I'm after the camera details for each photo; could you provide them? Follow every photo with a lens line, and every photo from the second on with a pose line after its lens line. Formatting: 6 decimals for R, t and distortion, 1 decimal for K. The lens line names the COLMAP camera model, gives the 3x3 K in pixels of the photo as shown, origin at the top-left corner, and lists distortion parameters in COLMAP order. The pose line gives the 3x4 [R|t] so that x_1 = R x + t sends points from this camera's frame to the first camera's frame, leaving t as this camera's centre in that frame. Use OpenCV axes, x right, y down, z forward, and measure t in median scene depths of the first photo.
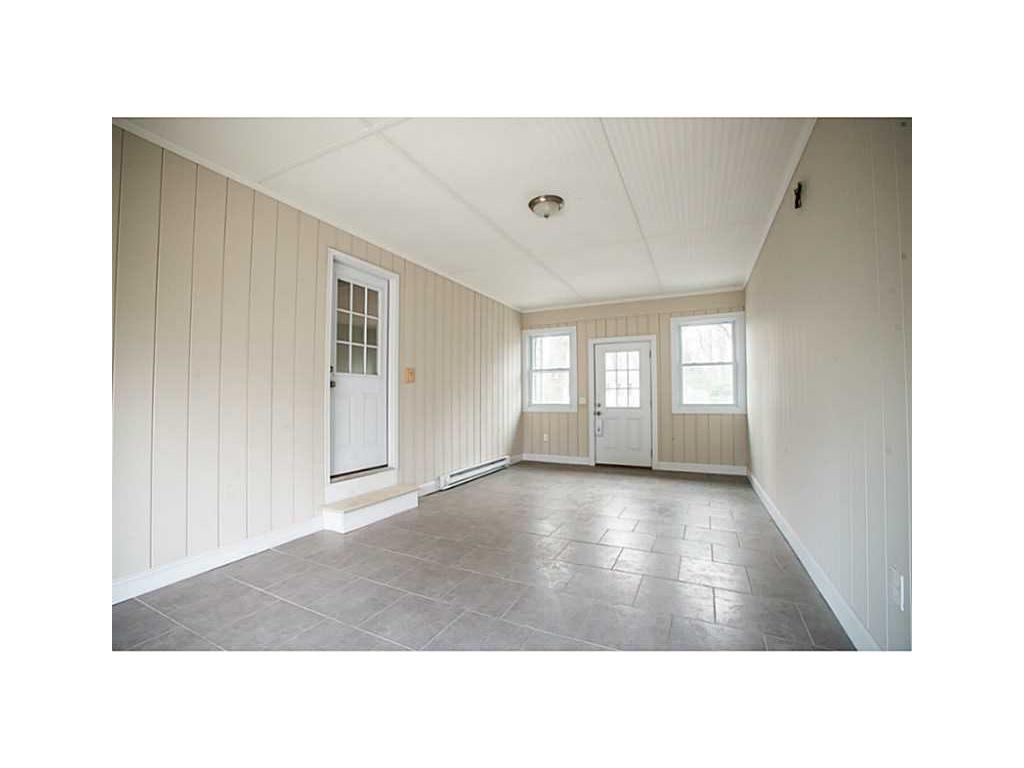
lens RADIAL K [[387.6, 0, 512.9], [0, 387.6, 388.3], [0, 0, 1]] dist [-0.034791, 0.001320]
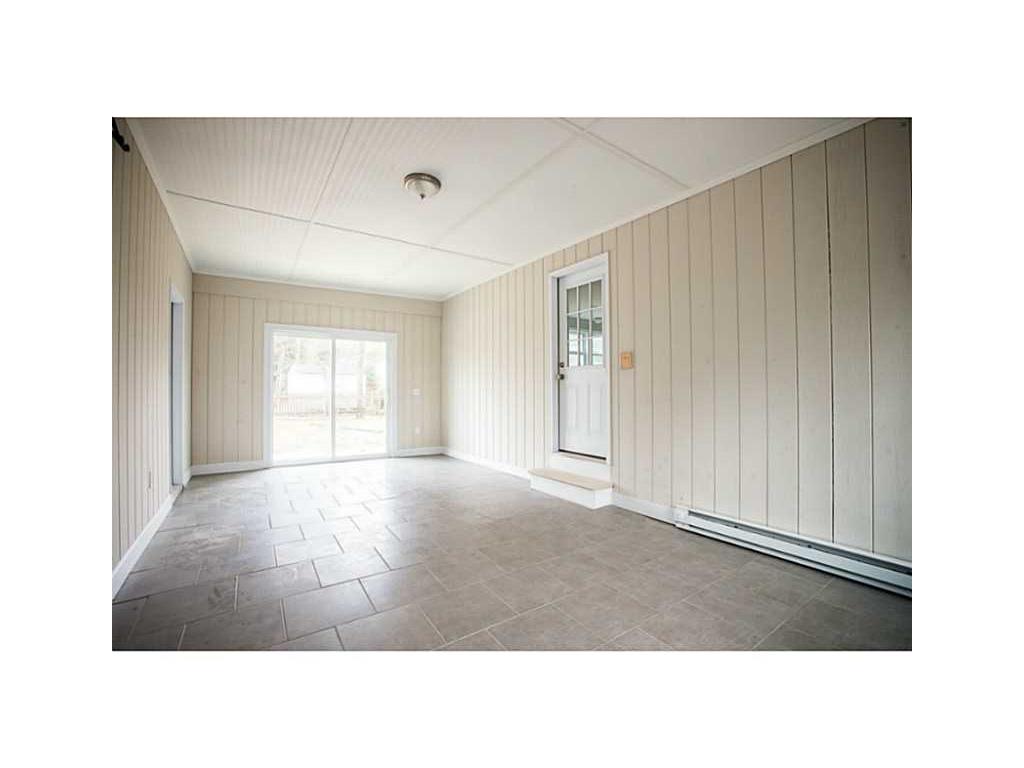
lens RADIAL K [[387.6, 0, 509.8], [0, 387.6, 383.2], [0, 0, 1]] dist [-0.034791, 0.001320]
pose [[-0.466494, -0.006765, -0.884499, 0.660765], [0.027895, 0.999361, -0.022356, 0.030503], [0.884085, -0.035102, -0.466007, 1.308984]]
